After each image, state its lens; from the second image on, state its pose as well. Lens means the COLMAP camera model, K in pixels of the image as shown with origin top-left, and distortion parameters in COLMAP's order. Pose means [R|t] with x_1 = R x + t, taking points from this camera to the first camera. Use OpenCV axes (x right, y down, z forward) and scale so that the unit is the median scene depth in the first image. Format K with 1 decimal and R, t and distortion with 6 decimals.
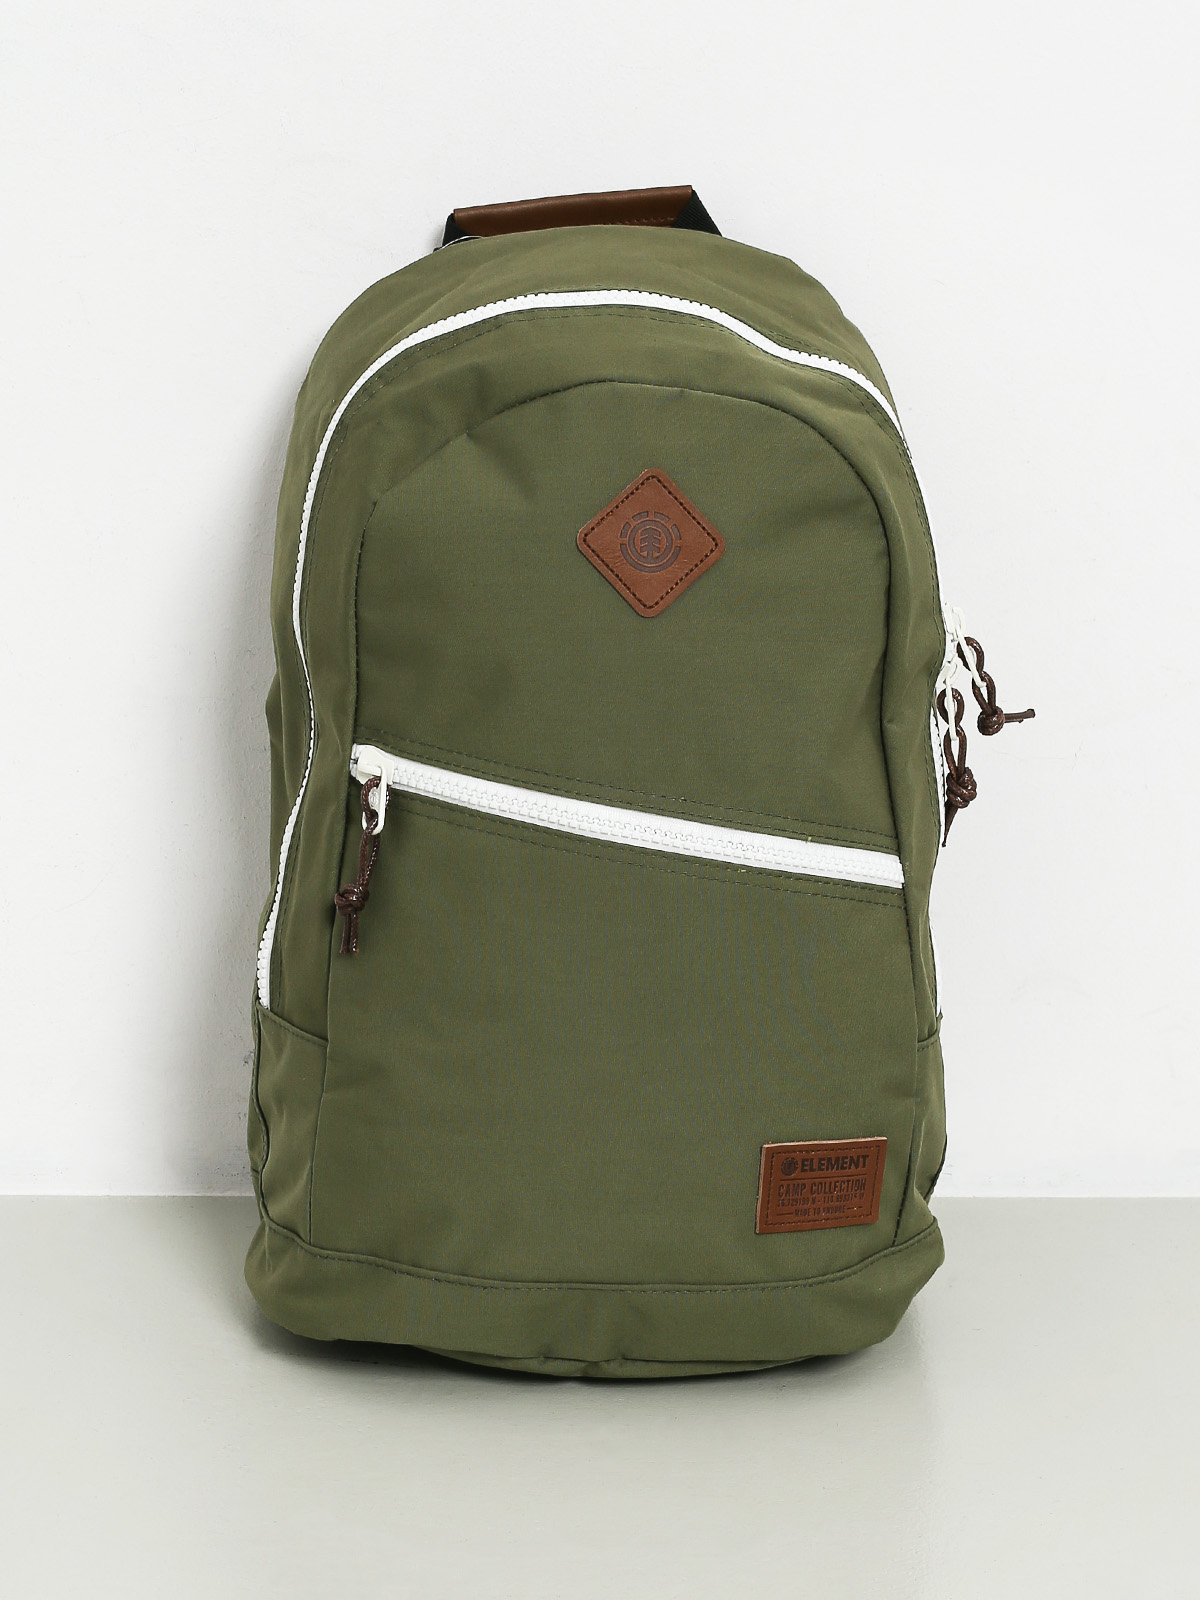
lens RADIAL K [[2509.6, 0, 600.0], [0, 2509.6, 800.0], [0, 0, 1]] dist [0.231322, 0.016517]
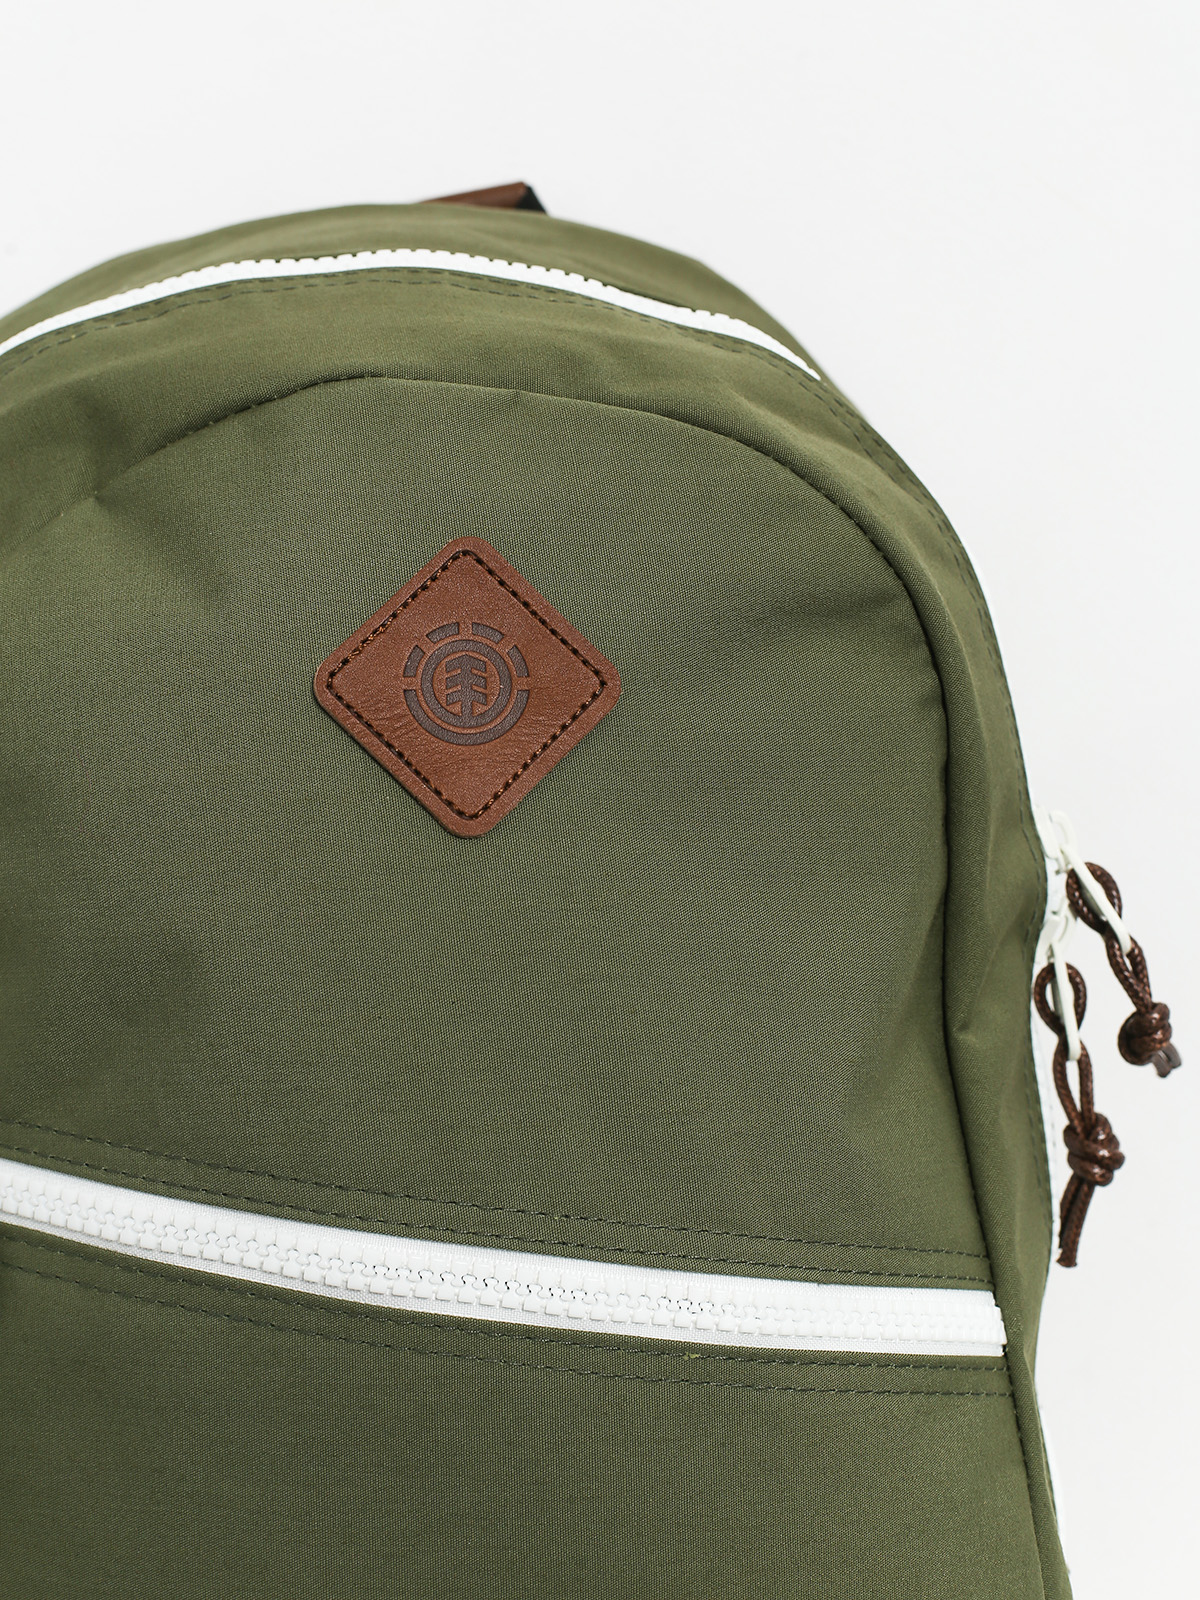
lens RADIAL K [[2545.6, 0, 601.3], [0, 2545.6, 884.4], [0, 0, 1]] dist [0.438924, -4.199023]
pose [[0.998209, -0.048261, 0.035358, 0.025208], [0.051280, 0.994605, -0.090173, -0.017410], [-0.030816, 0.091824, 0.995298, 0.485456]]
